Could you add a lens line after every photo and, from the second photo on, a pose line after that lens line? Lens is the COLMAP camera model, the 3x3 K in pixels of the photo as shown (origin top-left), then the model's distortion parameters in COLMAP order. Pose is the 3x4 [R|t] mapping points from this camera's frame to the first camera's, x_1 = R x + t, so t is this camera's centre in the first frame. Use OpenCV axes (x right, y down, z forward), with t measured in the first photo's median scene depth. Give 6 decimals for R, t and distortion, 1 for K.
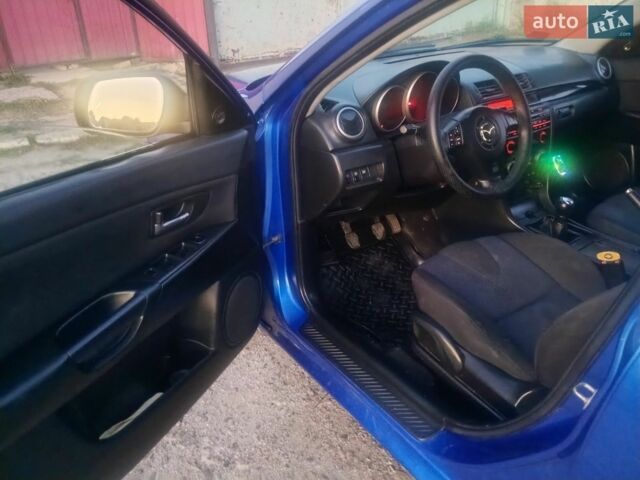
lens RADIAL K [[532.7, 0, 320.0], [0, 532.7, 240.0], [0, 0, 1]] dist [0.002570, -0.000179]
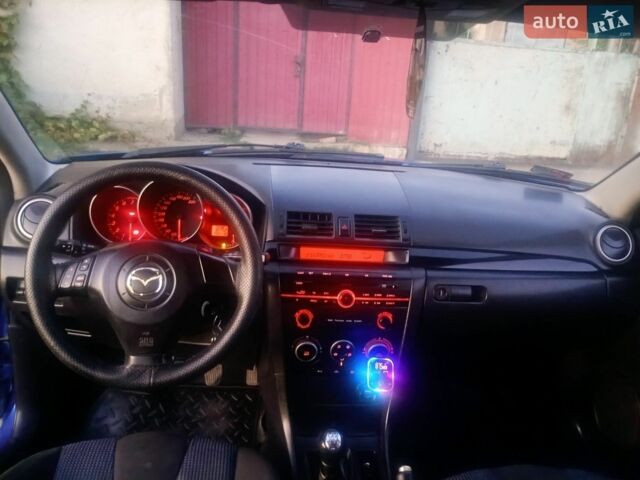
lens RADIAL K [[532.7, 0, 320.0], [0, 532.7, 240.0], [0, 0, 1]] dist [0.002570, -0.000179]
pose [[0.881544, 0.235199, -0.409343, 0.098430], [-0.296731, 0.950428, -0.092935, -0.033500], [0.367193, 0.203391, 0.907635, 0.064304]]
